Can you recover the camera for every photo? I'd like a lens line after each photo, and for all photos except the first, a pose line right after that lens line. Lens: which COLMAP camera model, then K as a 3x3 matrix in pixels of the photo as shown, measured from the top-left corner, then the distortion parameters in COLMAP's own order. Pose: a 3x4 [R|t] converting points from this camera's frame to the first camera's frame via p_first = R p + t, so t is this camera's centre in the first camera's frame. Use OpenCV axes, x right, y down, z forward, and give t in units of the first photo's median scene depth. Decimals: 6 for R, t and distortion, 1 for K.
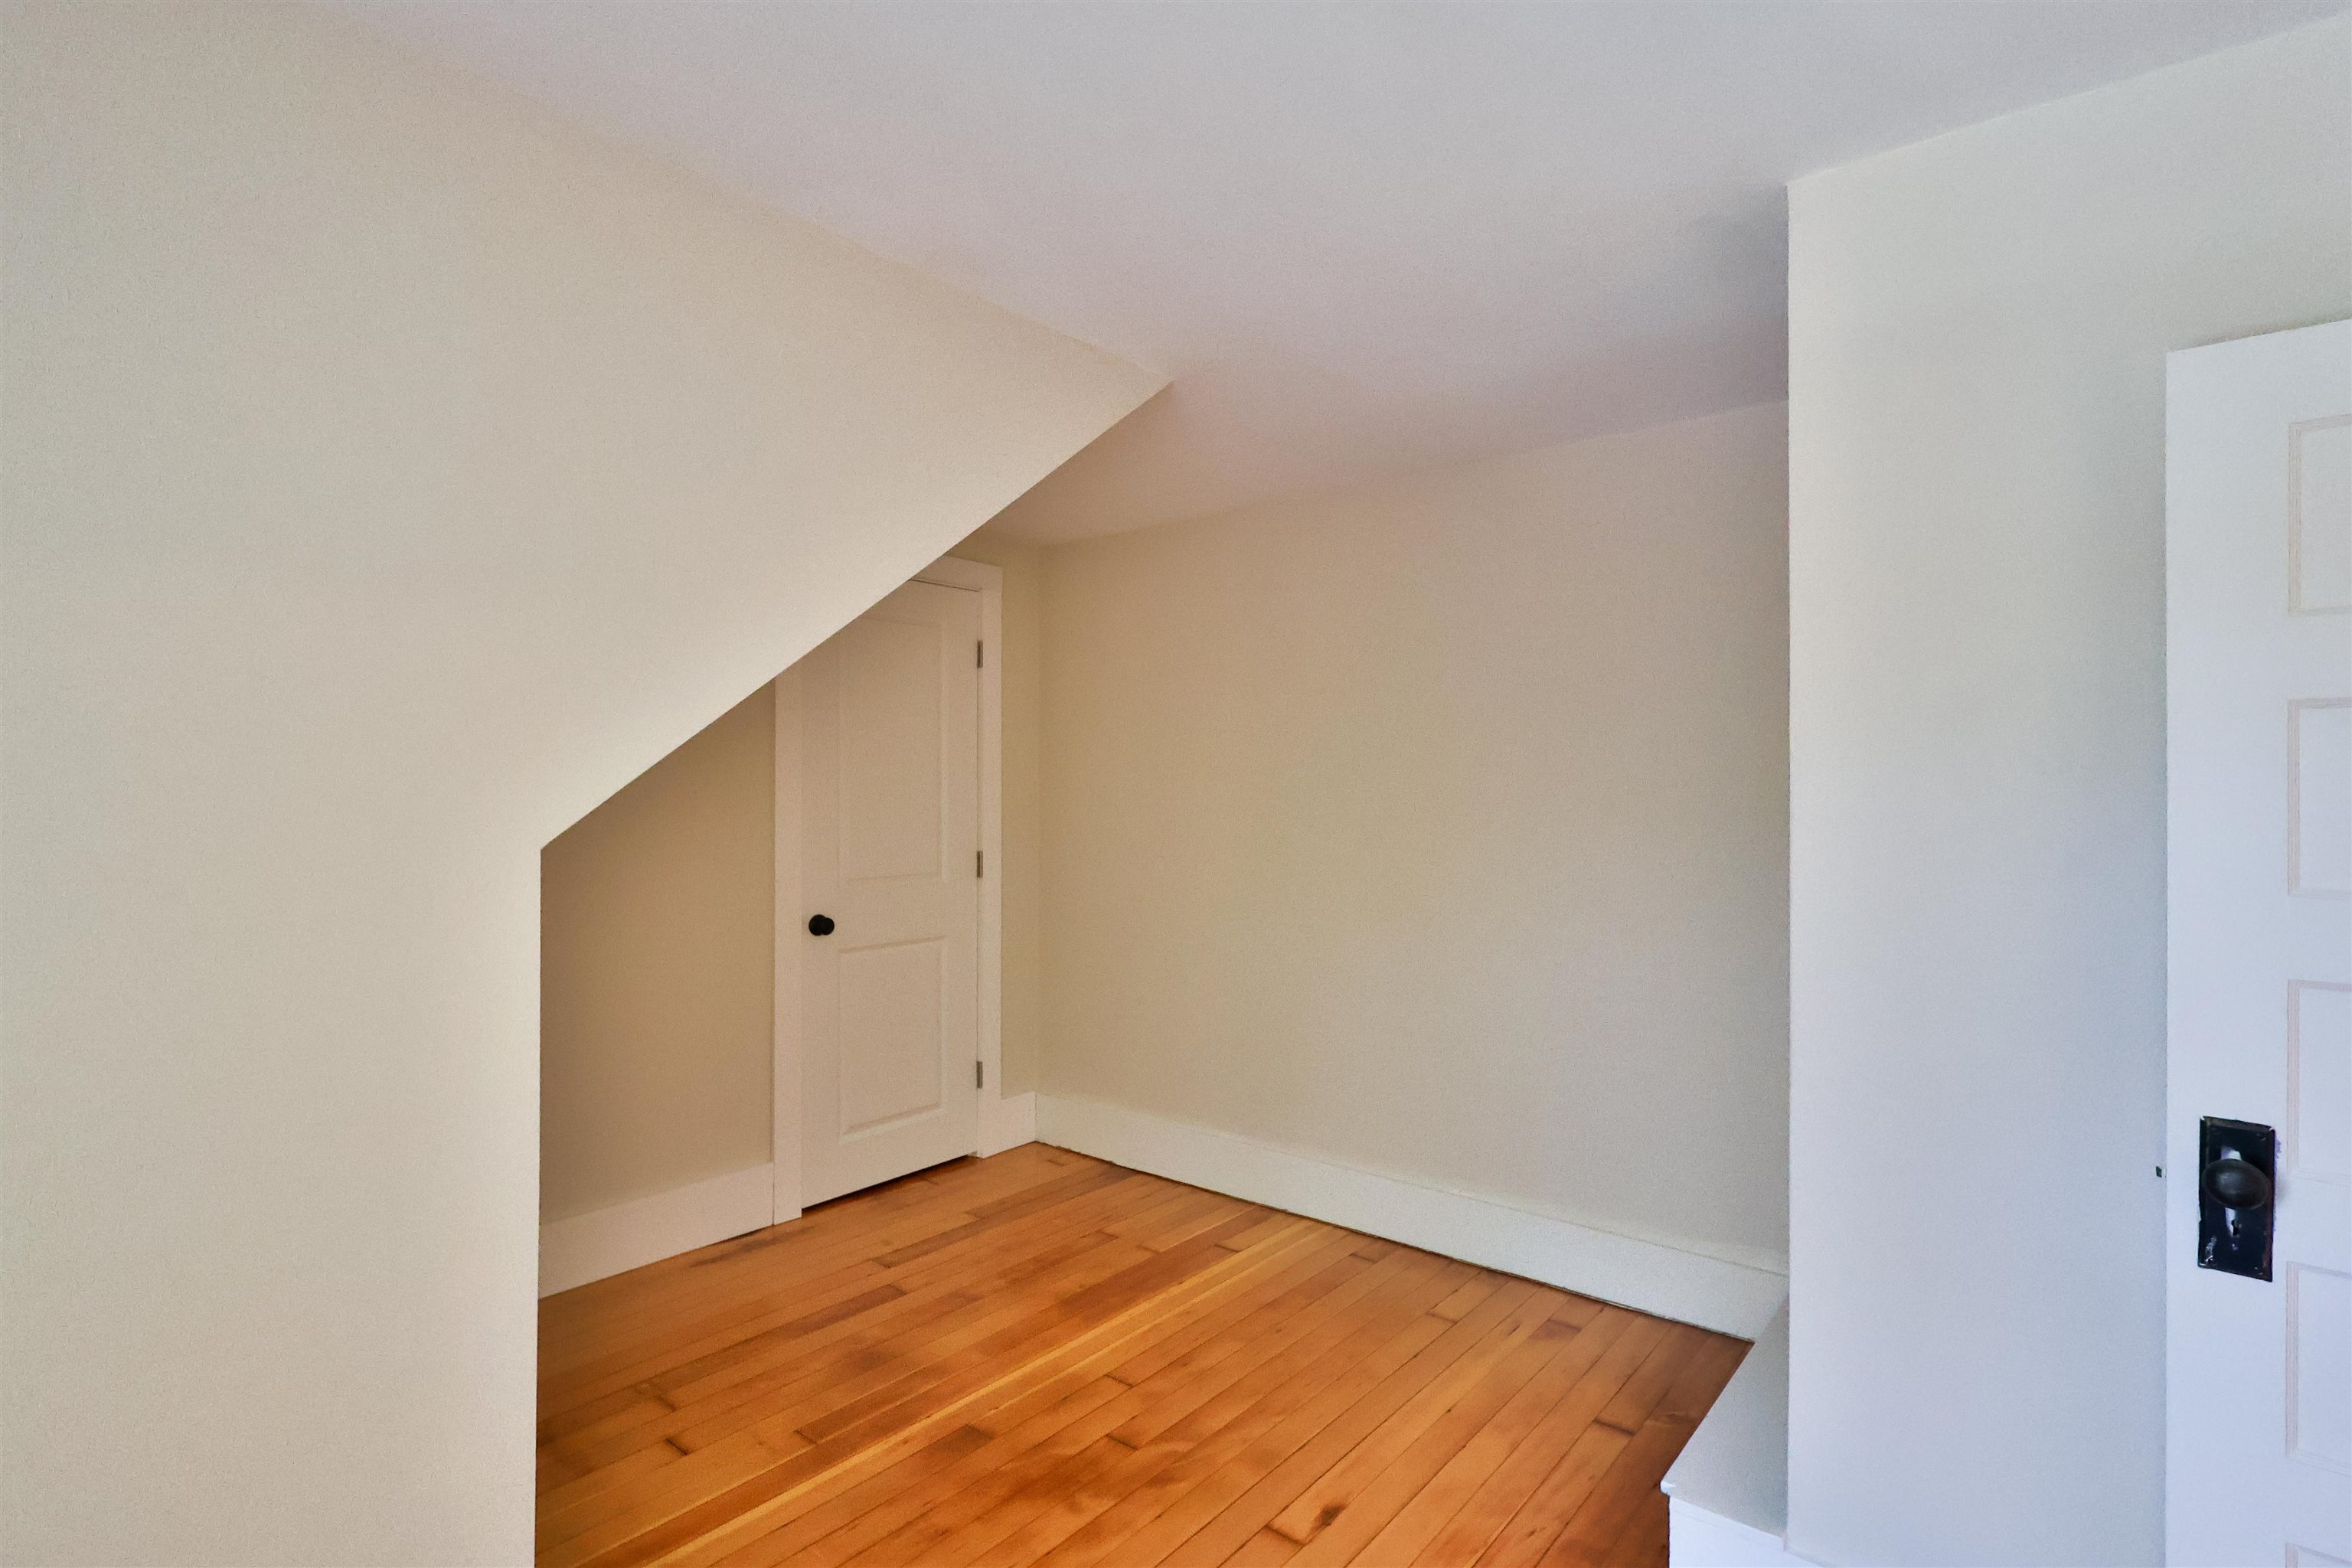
lens RADIAL K [[1142.6, 0, 1172.4], [0, 1142.6, 792.3], [0, 0, 1]] dist [-0.002578, 0.002109]
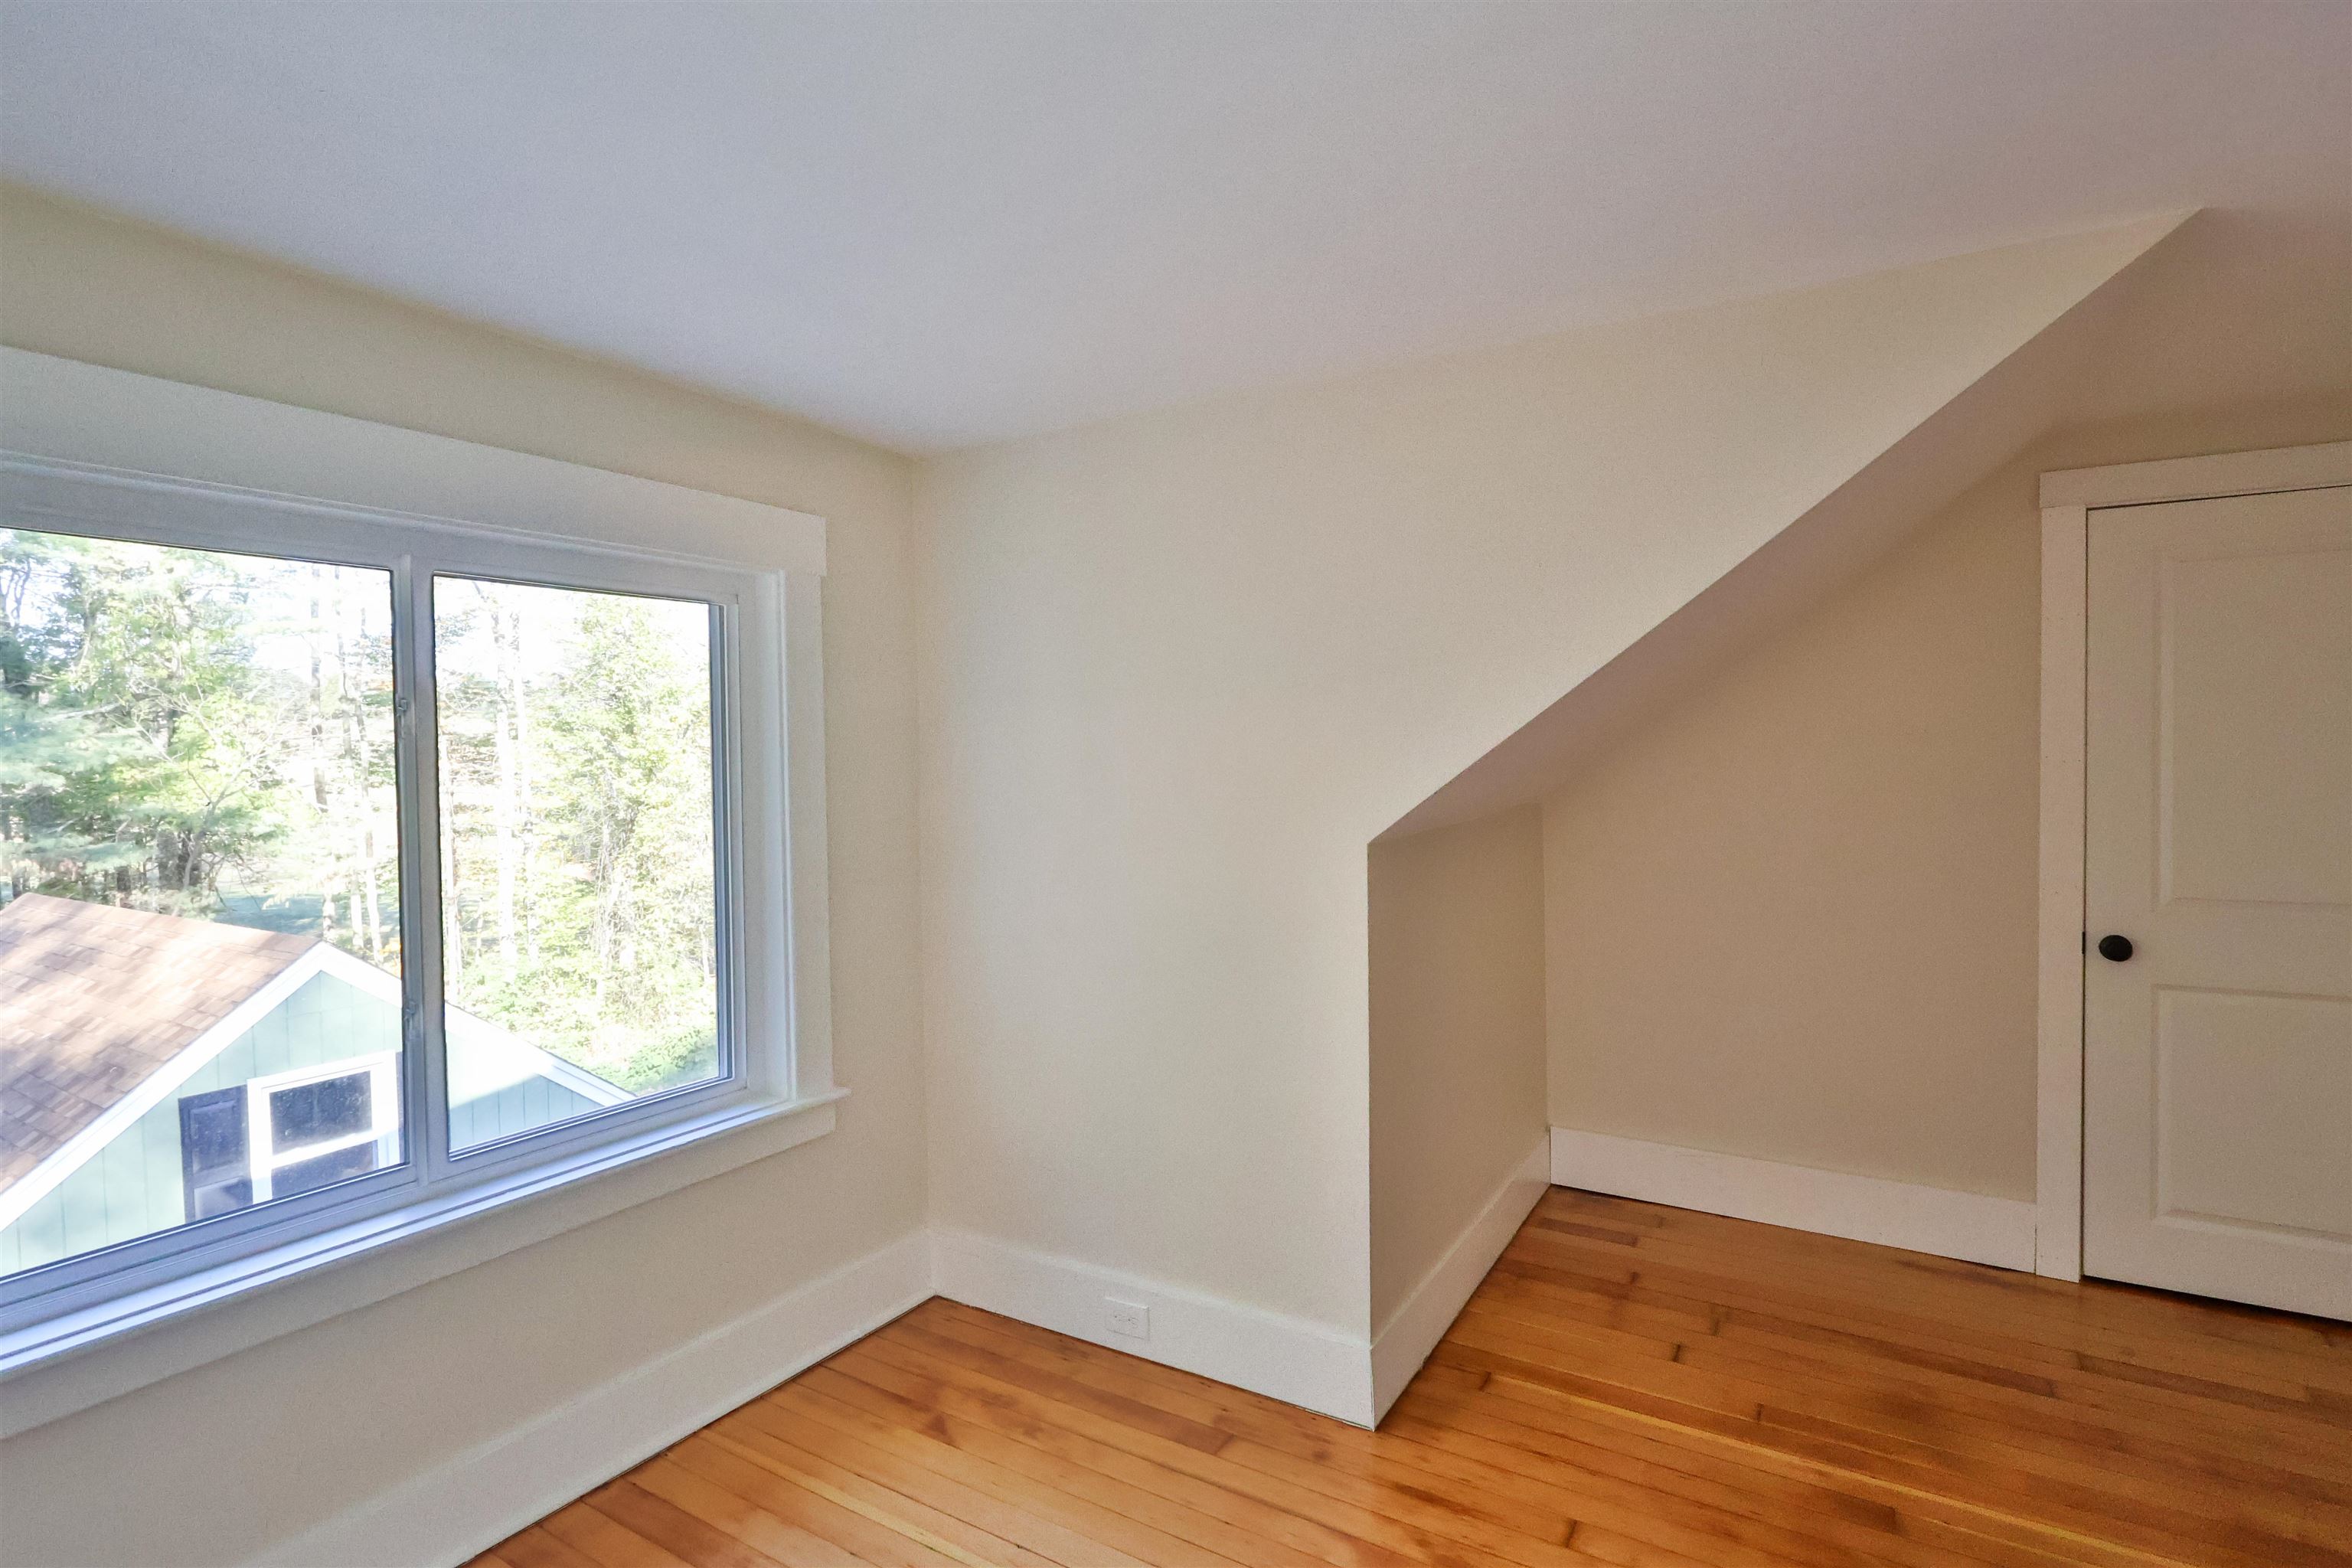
lens RADIAL K [[1142.6, 0, 1163.5], [0, 1142.6, 785.7], [0, 0, 1]] dist [-0.002578, 0.002109]
pose [[0.137327, 0.028461, -0.990117, 0.537999], [0.012765, 0.999453, 0.030500, -0.045388], [0.990443, -0.016827, 0.136889, 0.272921]]
